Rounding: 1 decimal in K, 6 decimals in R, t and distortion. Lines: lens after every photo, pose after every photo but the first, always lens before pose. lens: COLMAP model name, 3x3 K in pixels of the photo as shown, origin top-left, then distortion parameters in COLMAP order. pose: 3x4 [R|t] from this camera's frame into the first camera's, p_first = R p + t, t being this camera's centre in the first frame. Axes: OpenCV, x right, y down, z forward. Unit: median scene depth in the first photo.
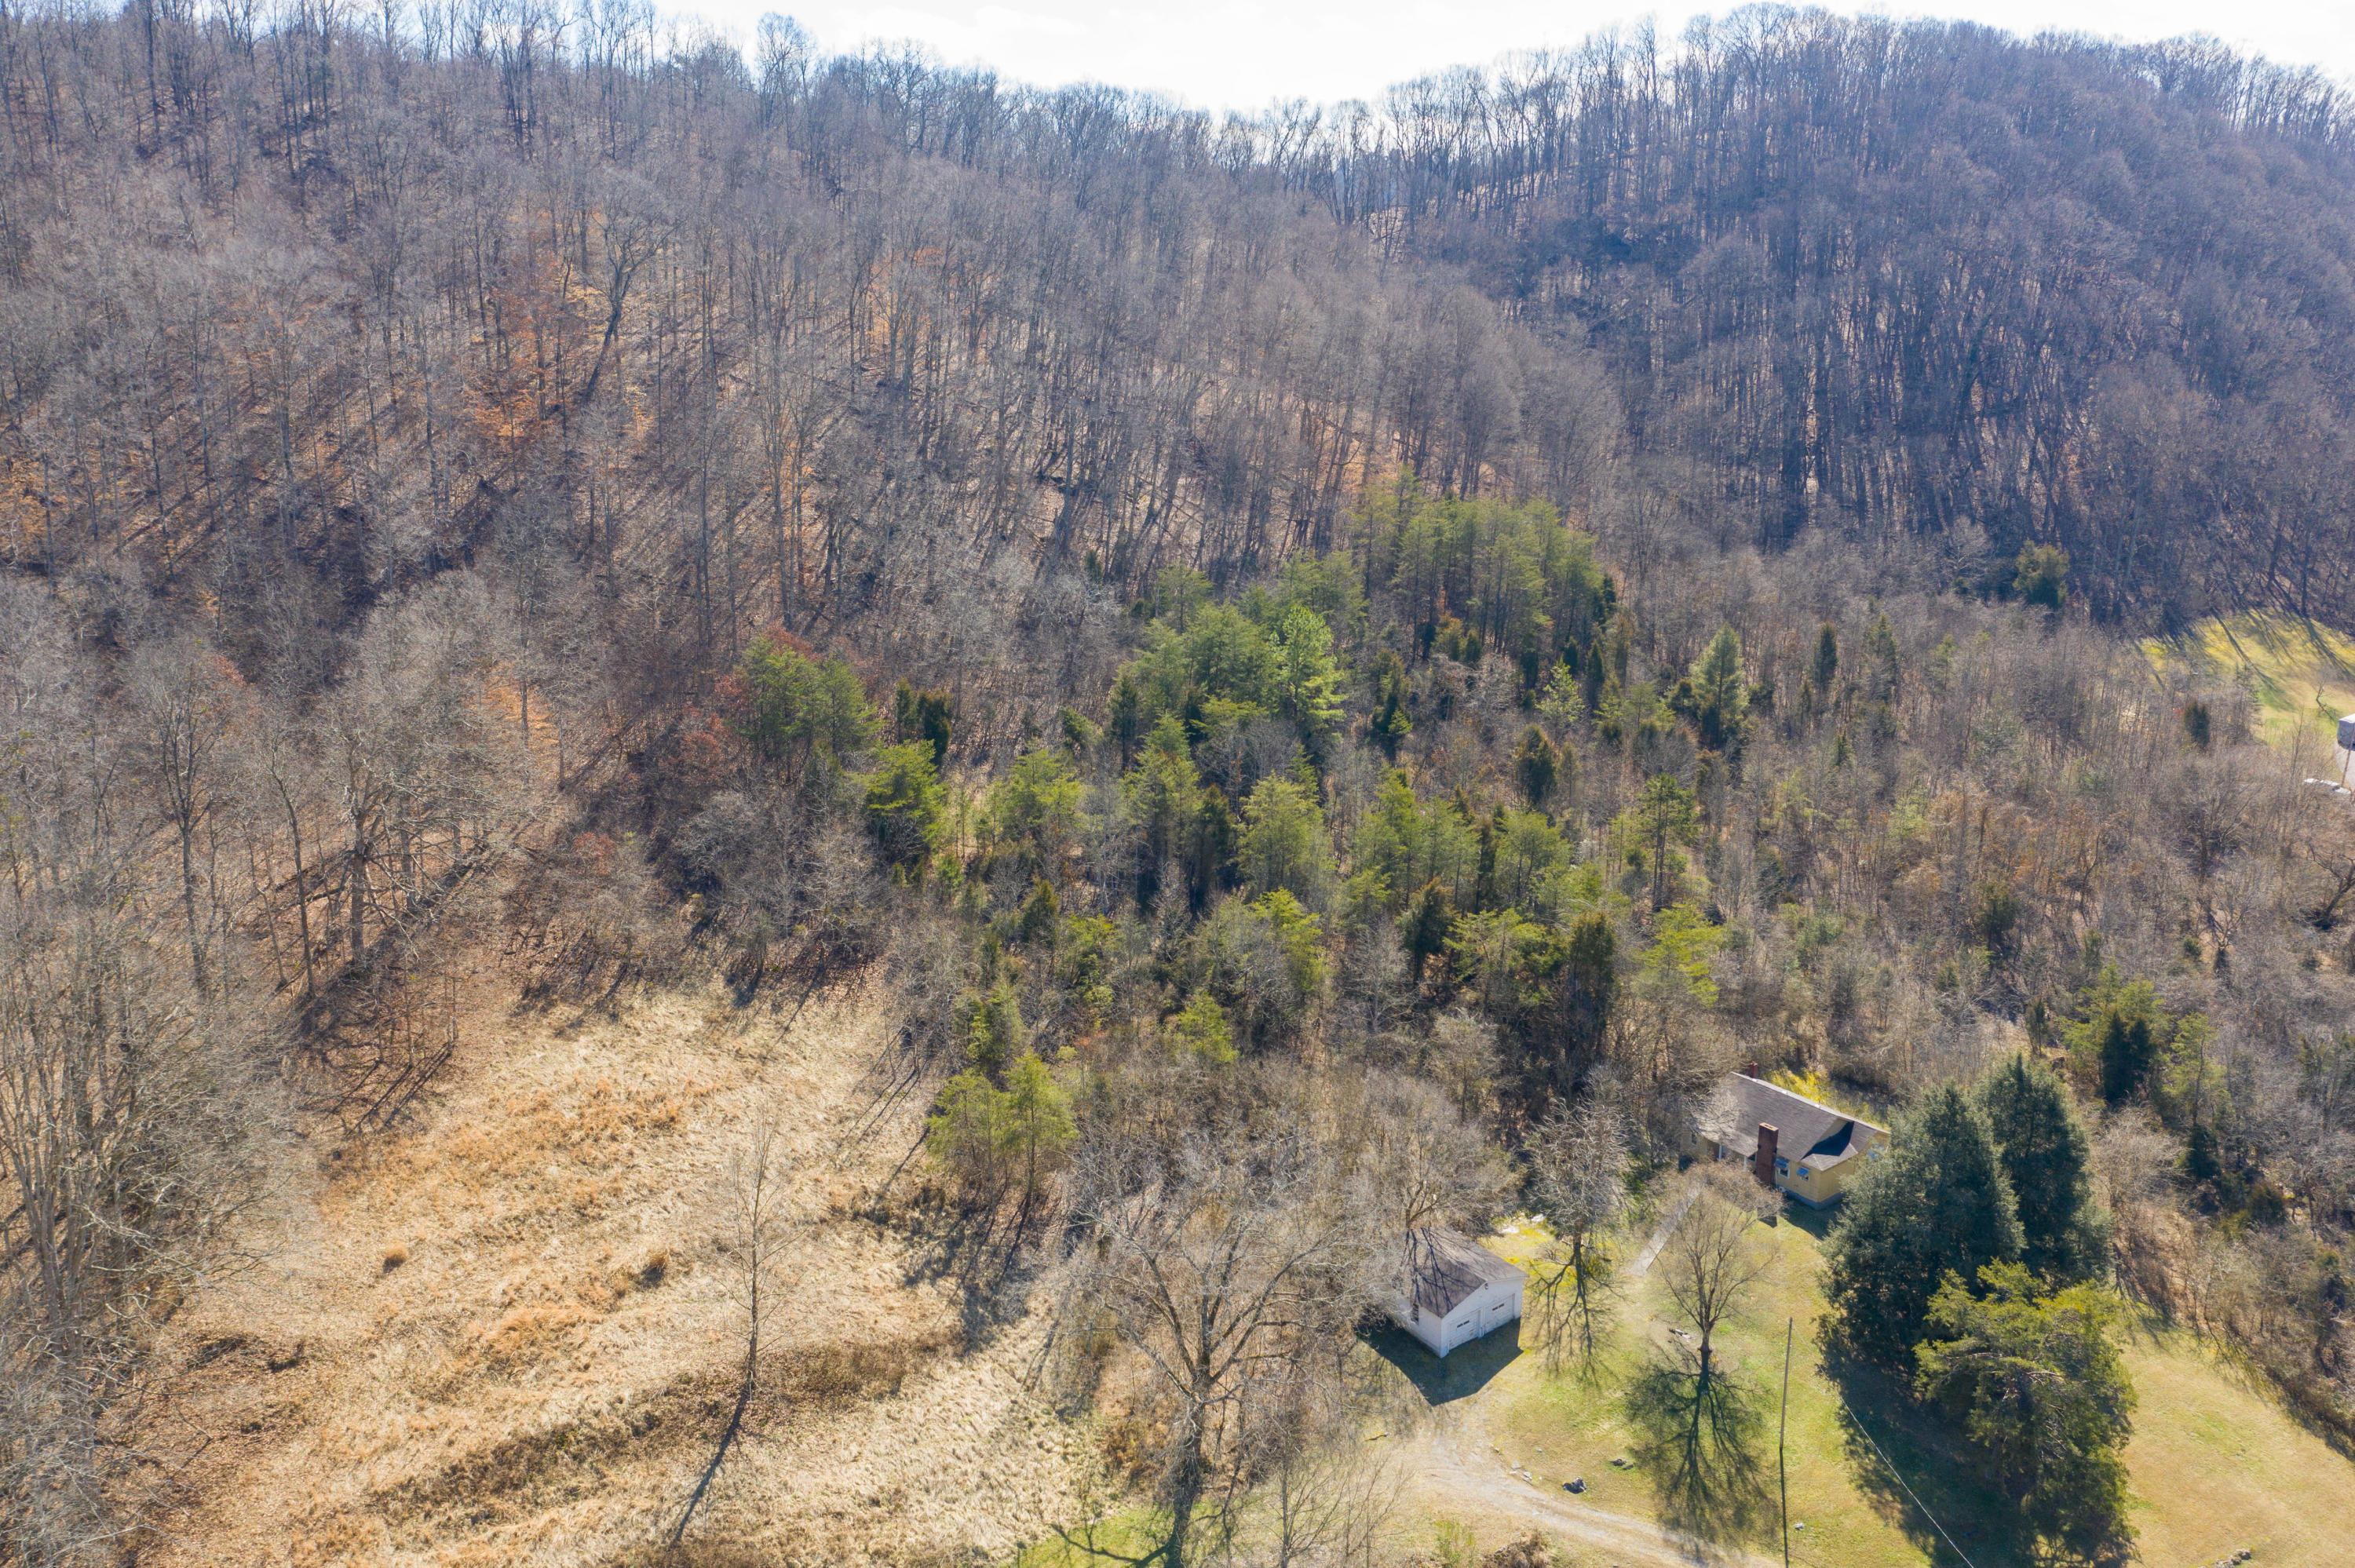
lens RADIAL K [[1867.8, 0, 1180.0], [0, 1867.8, 793.0], [0, 0, 1]] dist [-0.004319, 0.009326]
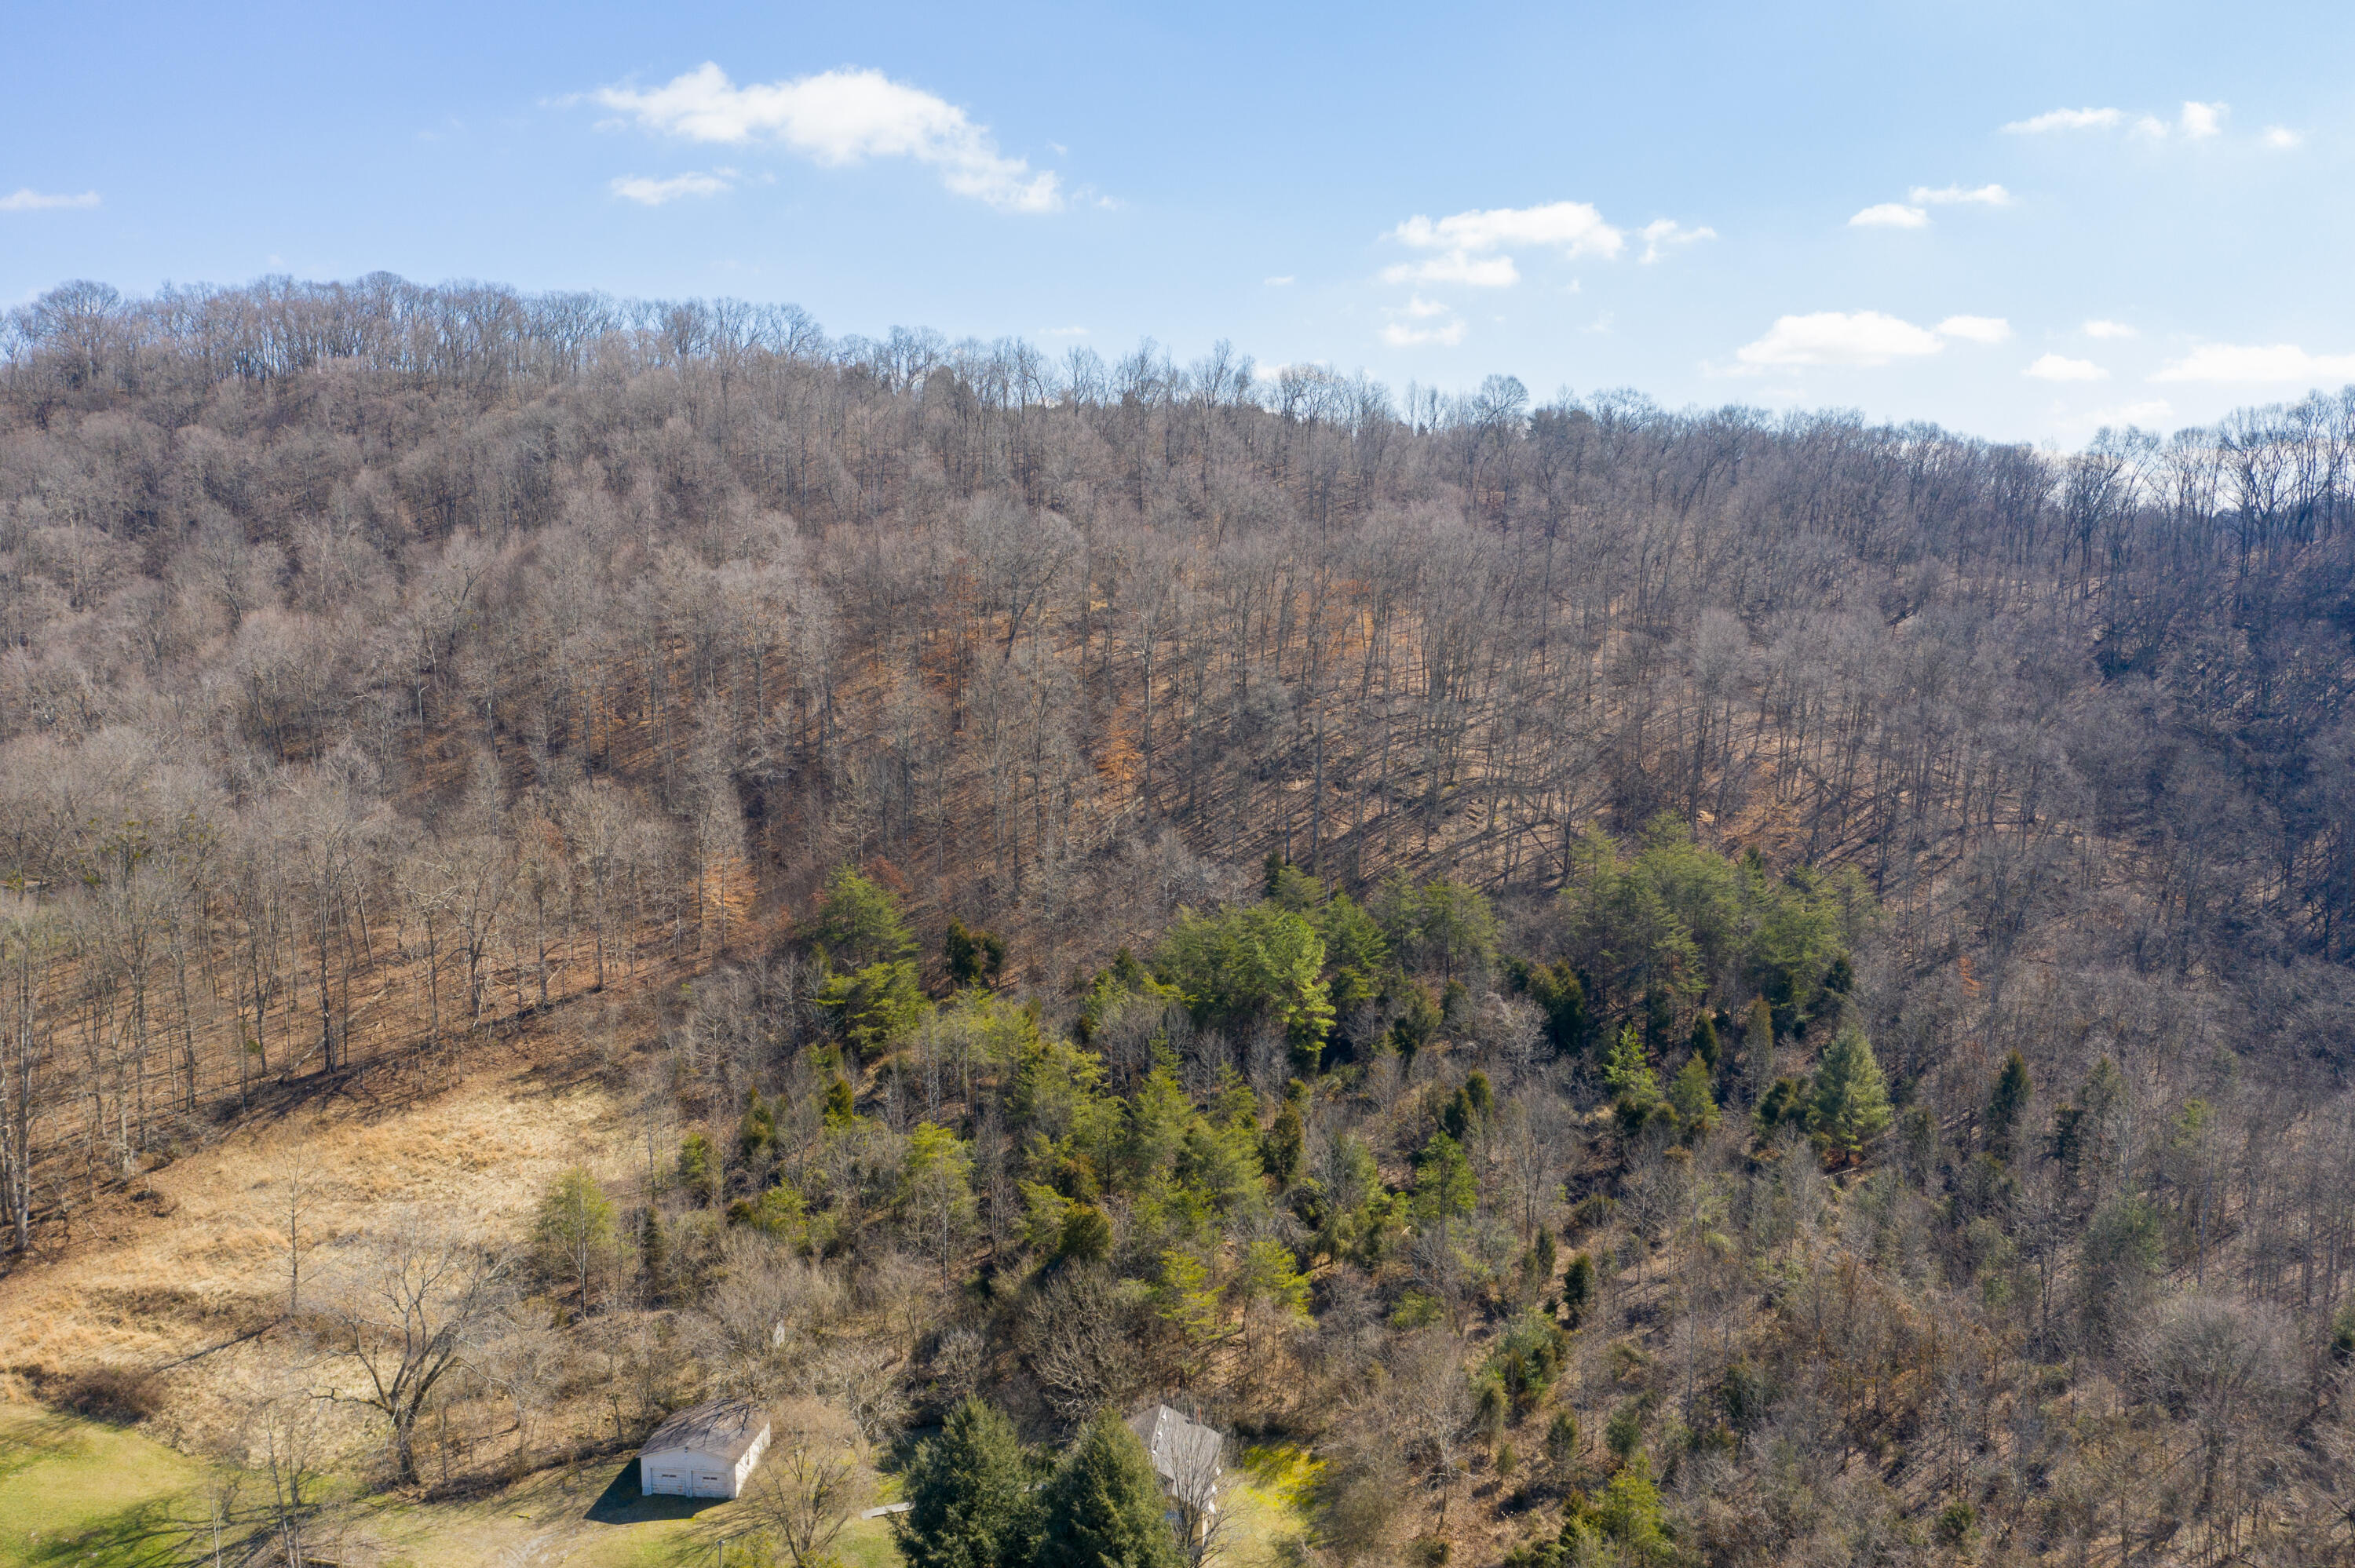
lens RADIAL K [[1867.8, 0, 1178.7], [0, 1867.8, 780.8], [0, 0, 1]] dist [-0.004319, 0.009326]
pose [[0.727979, 0.097652, -0.678610, 1.121311], [-0.213577, 0.972853, -0.089122, -0.101368], [0.651484, 0.209814, 0.729072, 0.263357]]
